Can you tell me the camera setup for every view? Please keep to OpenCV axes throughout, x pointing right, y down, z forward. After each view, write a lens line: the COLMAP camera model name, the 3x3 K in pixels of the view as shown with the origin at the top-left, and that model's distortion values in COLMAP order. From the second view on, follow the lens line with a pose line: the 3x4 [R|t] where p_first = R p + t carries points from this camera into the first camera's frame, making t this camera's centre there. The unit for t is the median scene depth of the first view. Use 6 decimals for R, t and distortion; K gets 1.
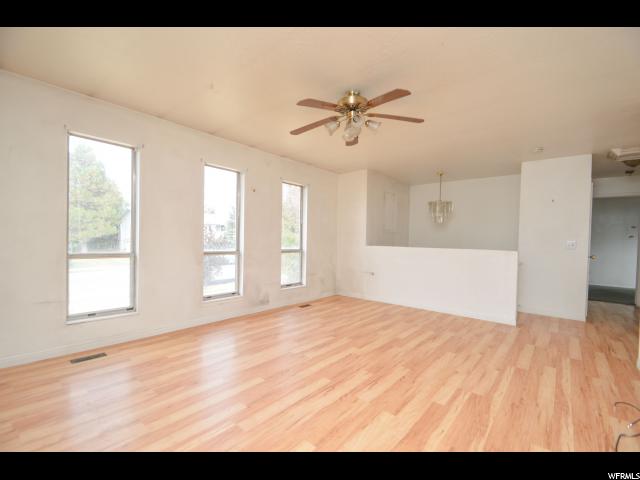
lens RADIAL K [[285.6, 0, 318.4], [0, 285.6, 239.6], [0, 0, 1]] dist [-0.013184, -0.001549]
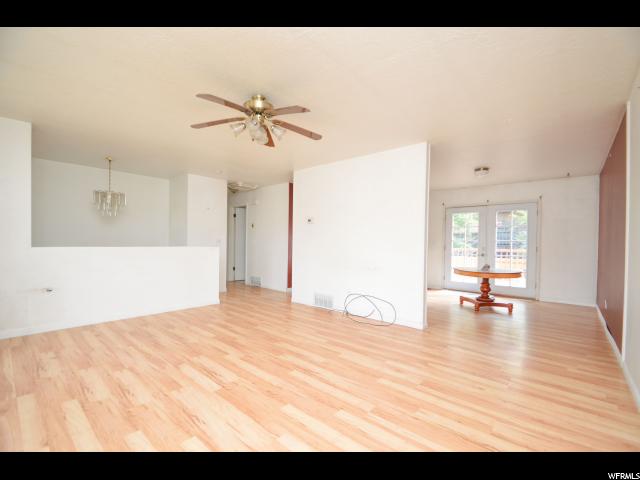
lens RADIAL K [[285.6, 0, 320.0], [0, 285.6, 241.2], [0, 0, 1]] dist [-0.013184, -0.001549]
pose [[0.003947, -0.022254, 0.999745, -0.791439], [-0.012208, 0.999677, 0.022301, -0.024167], [-0.999918, -0.012293, 0.003674, 0.678673]]
